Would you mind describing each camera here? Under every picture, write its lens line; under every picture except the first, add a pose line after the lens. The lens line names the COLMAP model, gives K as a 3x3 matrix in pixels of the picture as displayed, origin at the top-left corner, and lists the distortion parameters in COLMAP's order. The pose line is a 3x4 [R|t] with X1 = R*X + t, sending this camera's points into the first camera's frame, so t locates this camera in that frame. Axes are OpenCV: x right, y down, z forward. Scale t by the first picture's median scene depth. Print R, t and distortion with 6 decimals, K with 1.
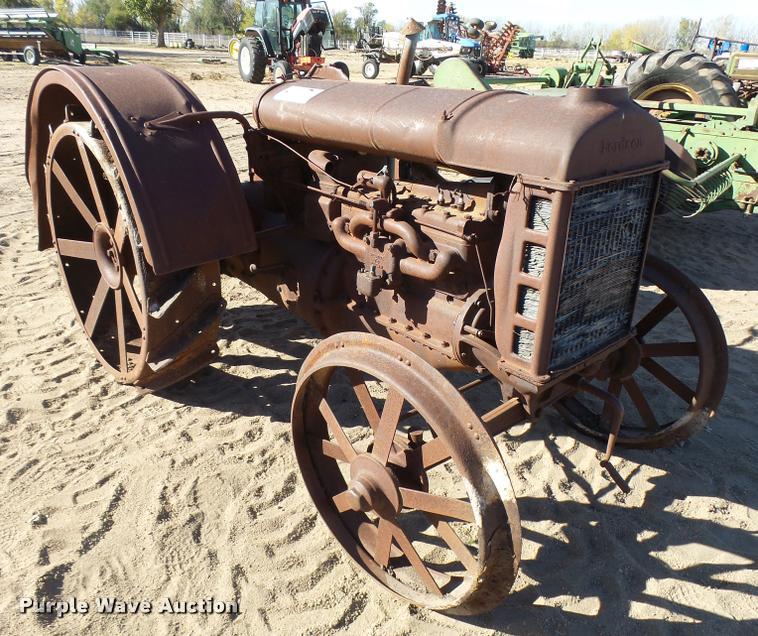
lens RADIAL K [[632.7, 0, 371.8], [0, 632.7, 312.4], [0, 0, 1]] dist [-0.015173, 0.007559]
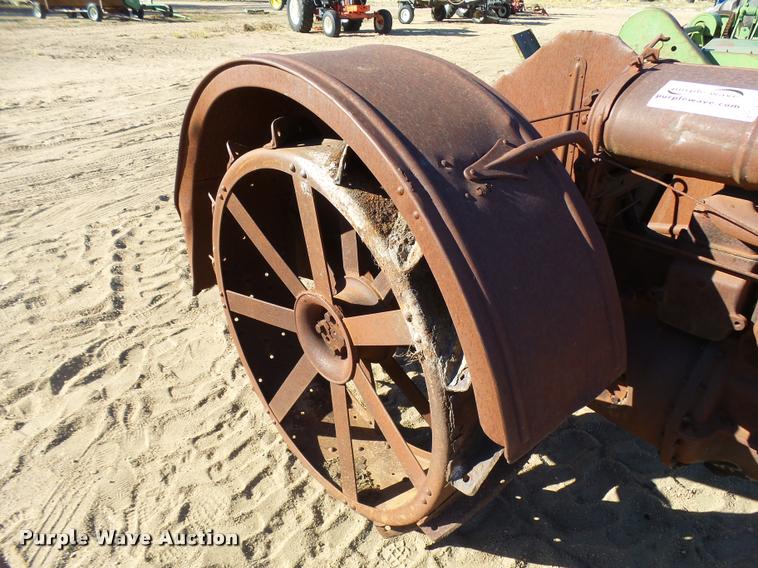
lens RADIAL K [[529.7, 0, 379.2], [0, 529.7, 283.3], [0, 0, 1]] dist [-0.011408, 0.007370]
pose [[0.999469, -0.024525, -0.021432, -0.326815], [0.026637, 0.994159, 0.104588, -0.195333], [0.018742, -0.105104, 0.994285, 0.419009]]
